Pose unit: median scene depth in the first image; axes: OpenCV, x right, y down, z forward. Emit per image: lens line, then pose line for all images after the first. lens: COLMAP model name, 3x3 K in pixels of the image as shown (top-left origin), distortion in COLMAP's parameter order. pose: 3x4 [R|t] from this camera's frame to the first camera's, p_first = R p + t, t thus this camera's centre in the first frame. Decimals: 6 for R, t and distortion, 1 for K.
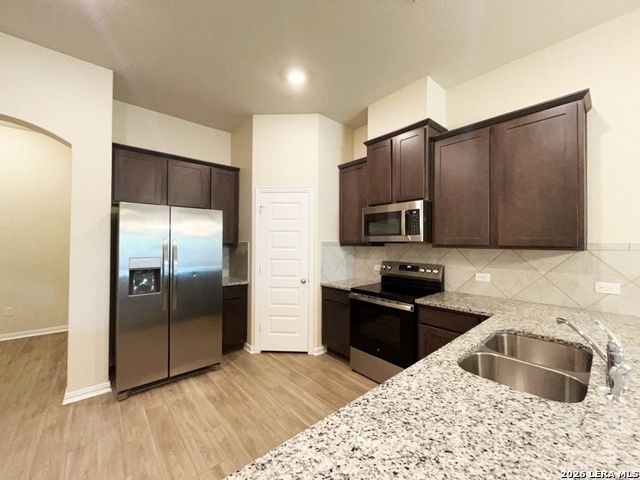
lens RADIAL K [[258.6, 0, 320.4], [0, 258.6, 239.9], [0, 0, 1]] dist [-0.002131, 0.000350]
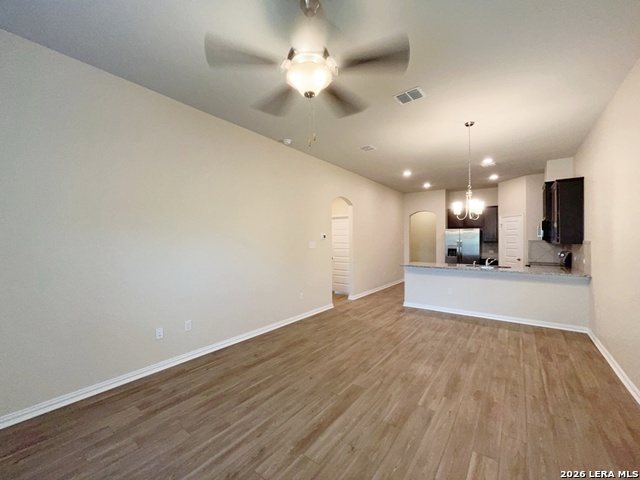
lens RADIAL K [[258.6, 0, 321.1], [0, 258.6, 240.8], [0, 0, 1]] dist [-0.002131, 0.000350]
pose [[0.199626, -0.001258, -0.979871, 1.773415], [0.014385, 0.999895, 0.001647, -0.016133], [0.979767, -0.014424, 0.199623, -1.028682]]
